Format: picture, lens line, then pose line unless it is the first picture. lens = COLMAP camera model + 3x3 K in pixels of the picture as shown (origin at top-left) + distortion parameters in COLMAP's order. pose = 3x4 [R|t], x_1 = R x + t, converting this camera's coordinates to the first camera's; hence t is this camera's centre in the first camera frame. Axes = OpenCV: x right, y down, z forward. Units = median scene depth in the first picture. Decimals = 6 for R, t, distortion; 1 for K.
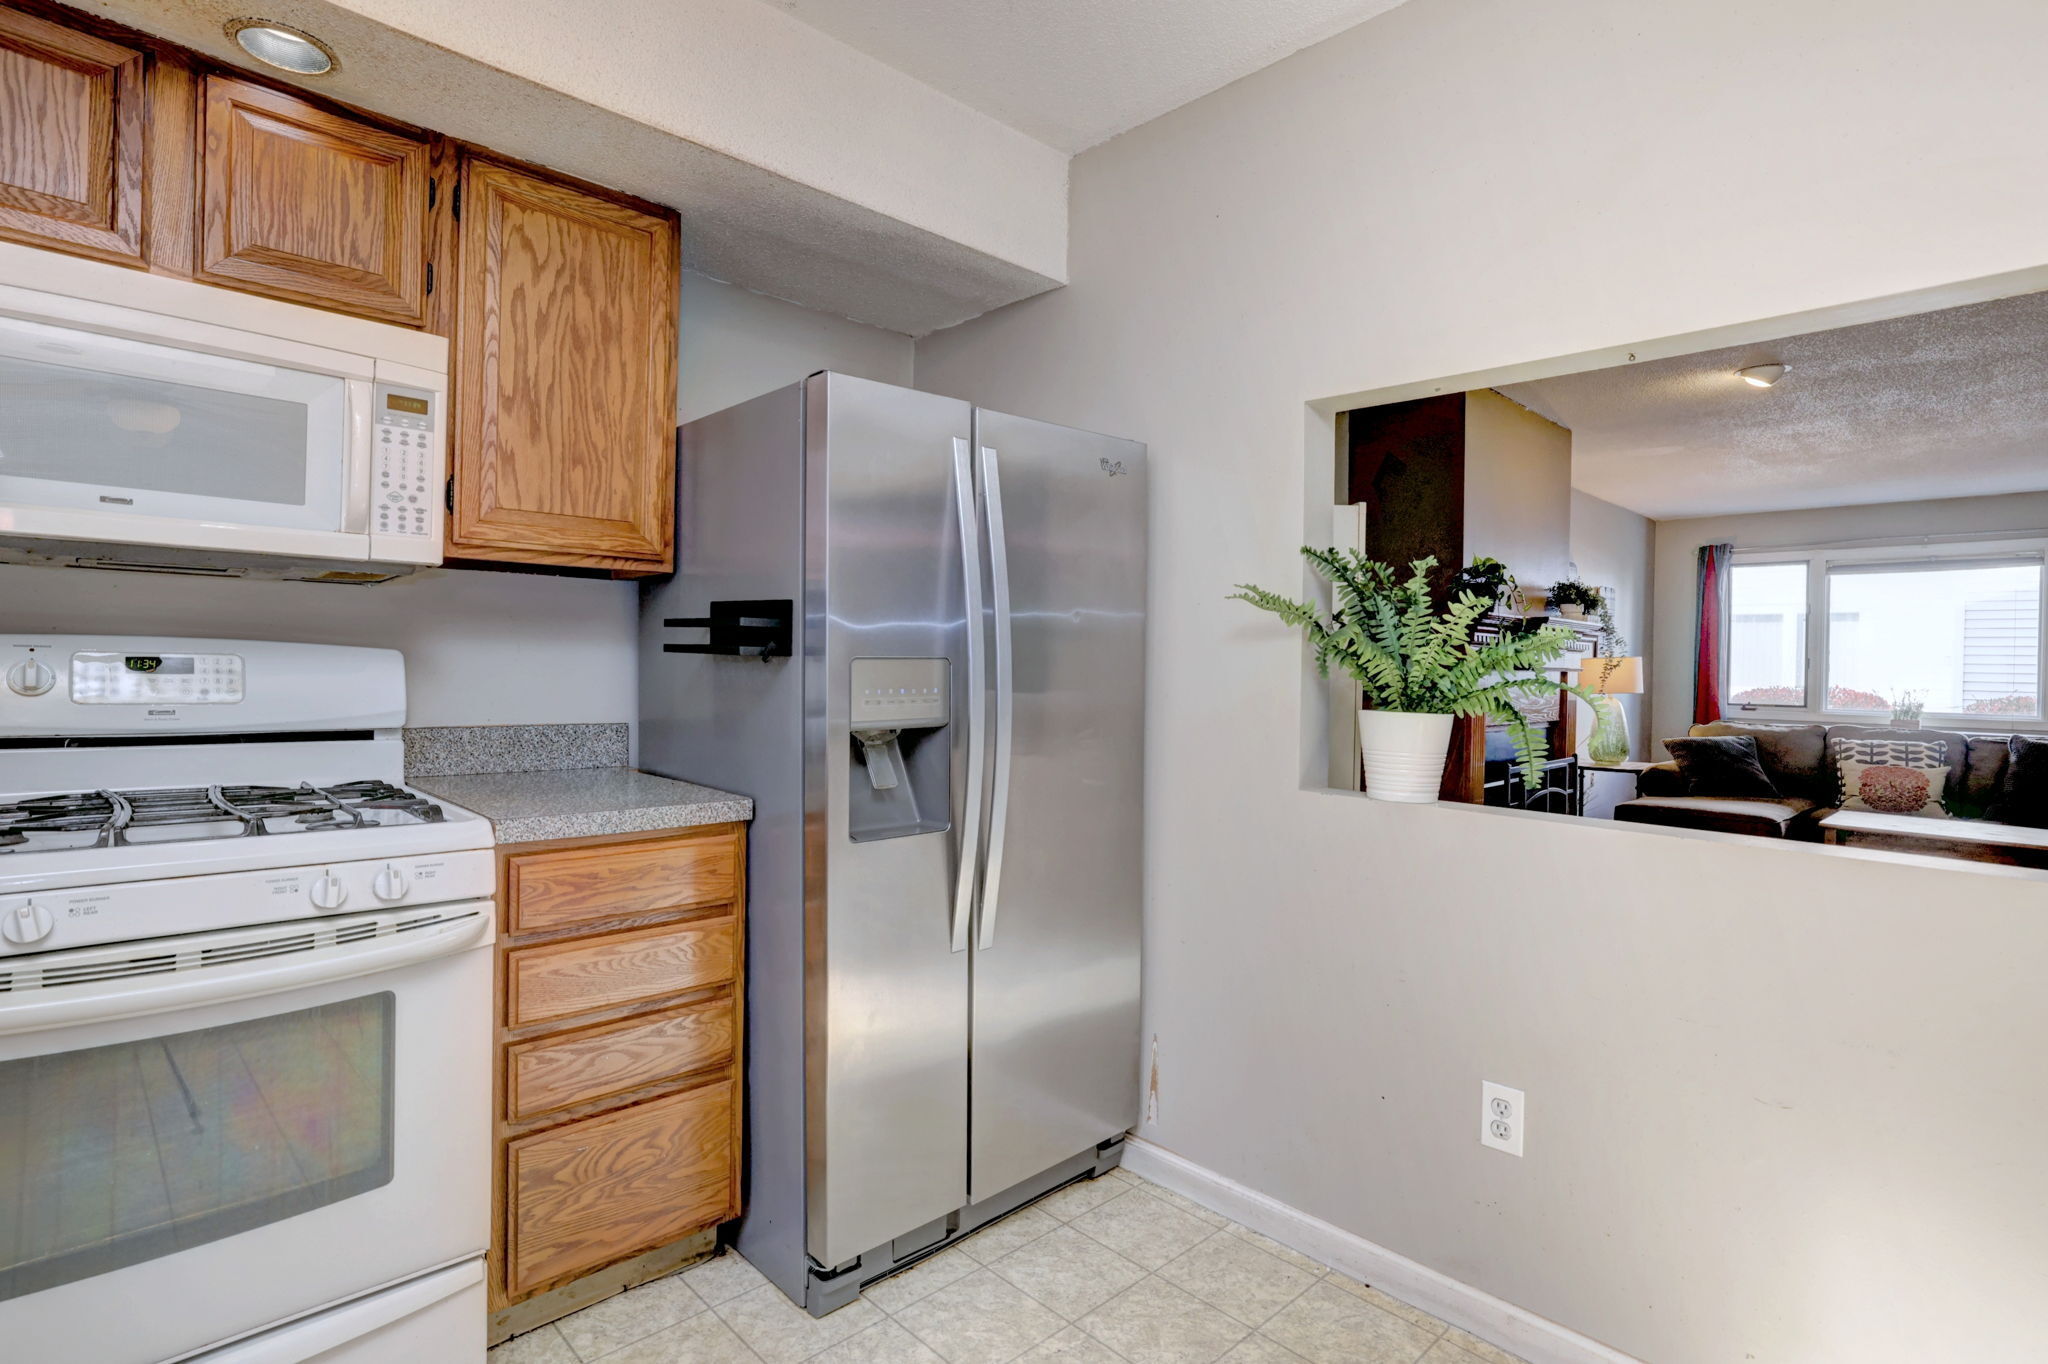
lens RADIAL K [[1017.0, 0, 1024.1], [0, 1017.0, 670.8], [0, 0, 1]] dist [-0.029251, 0.005175]
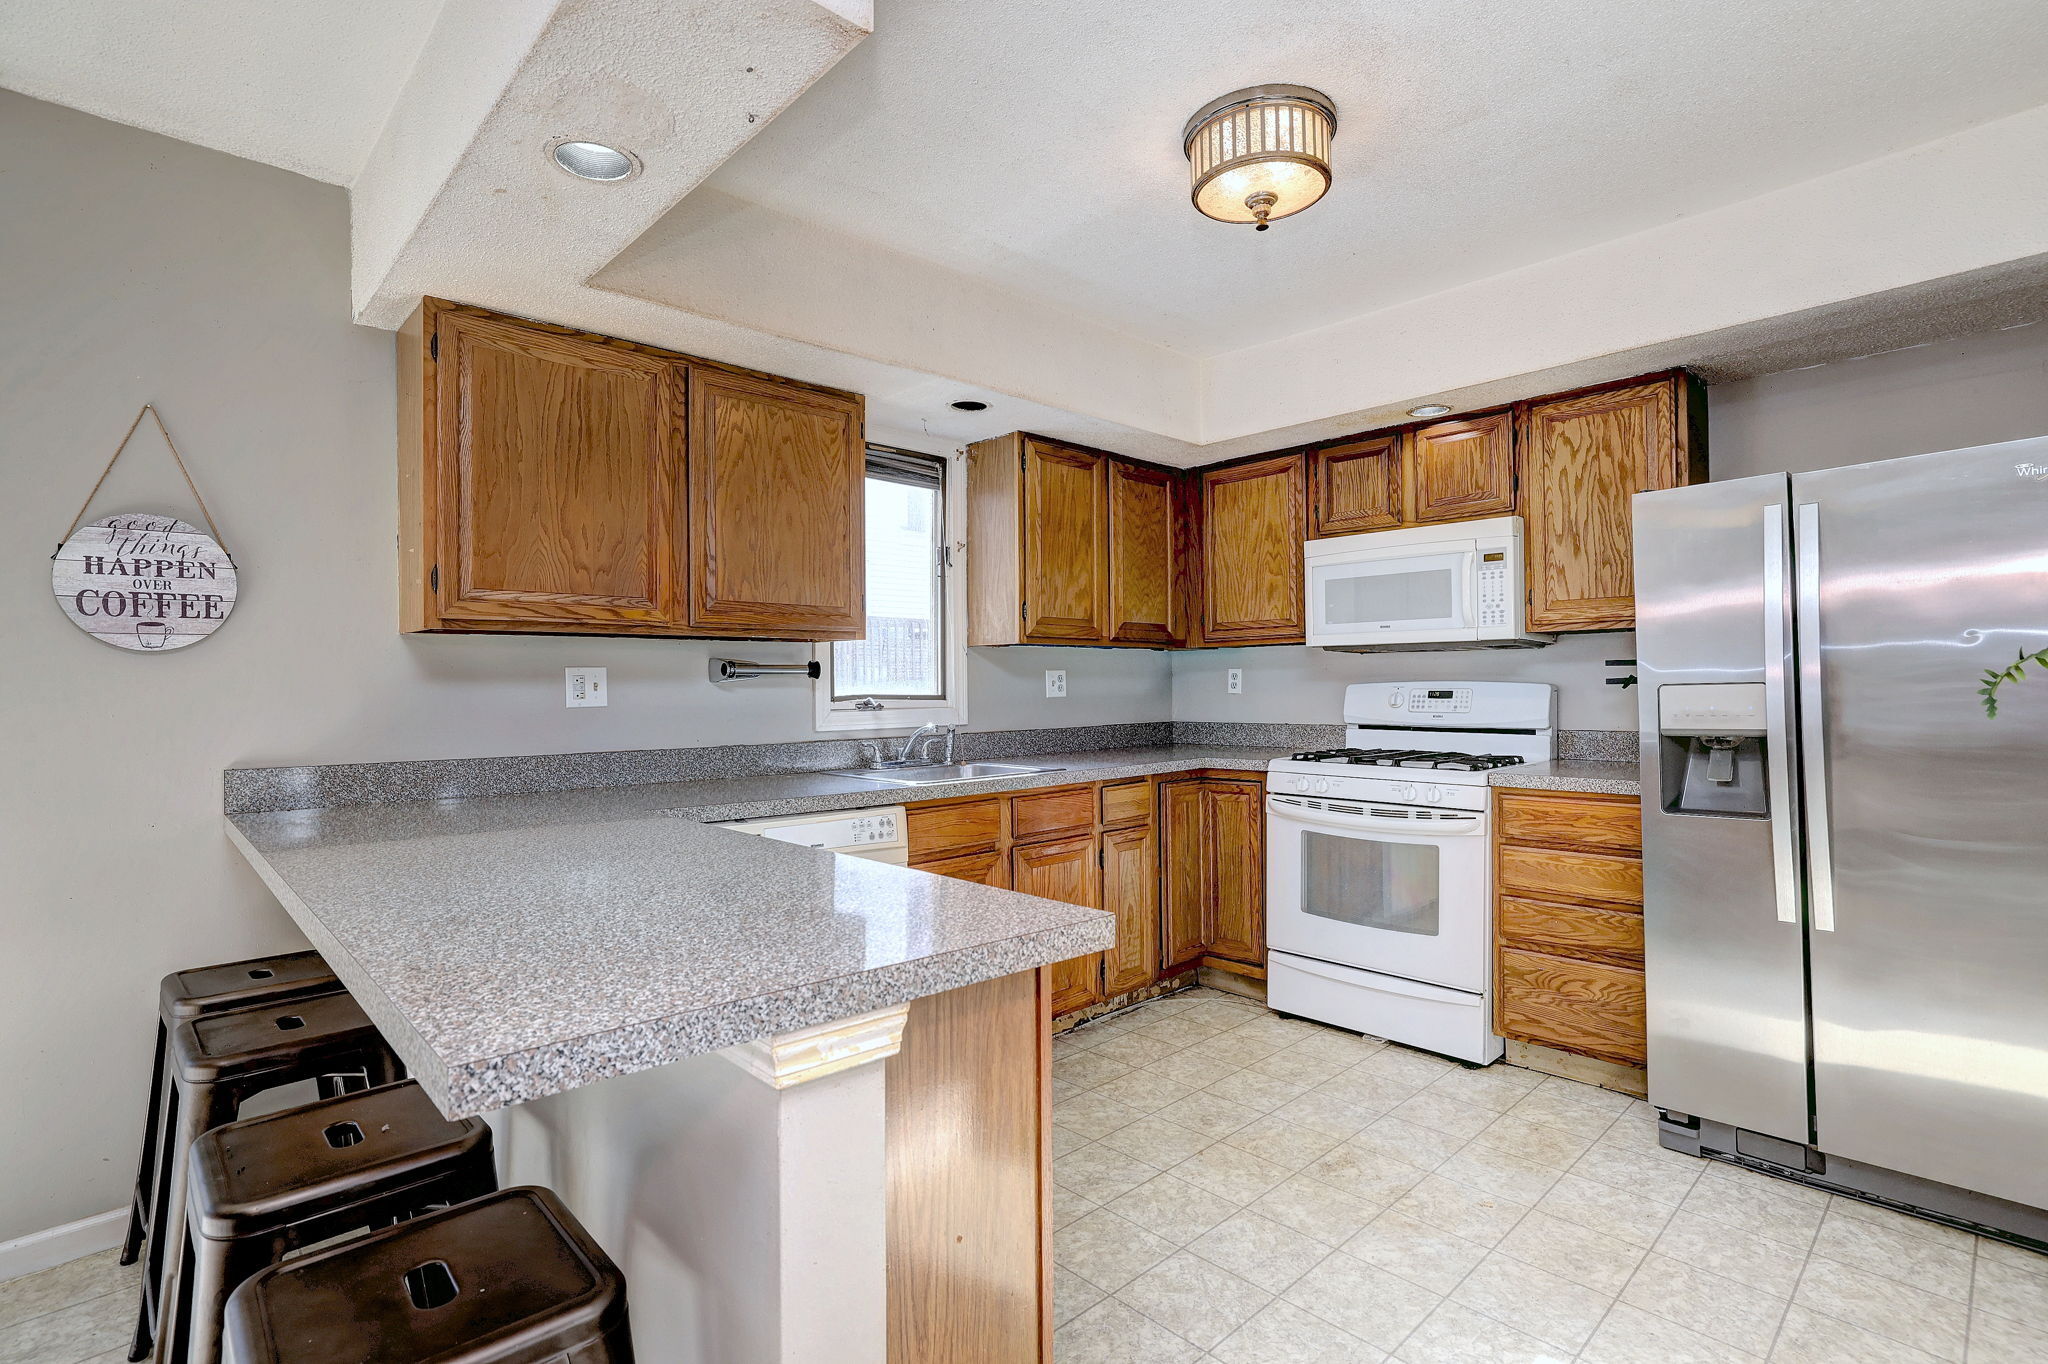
lens RADIAL K [[965.2, 0, 1008.0], [0, 965.2, 683.7], [0, 0, 1]] dist [-0.028545, 0.002179]
pose [[-0.009154, -0.023006, -0.999693, 1.149729], [0.003255, 0.999729, -0.023036, 0.014585], [0.999953, -0.003465, -0.009077, 0.083790]]
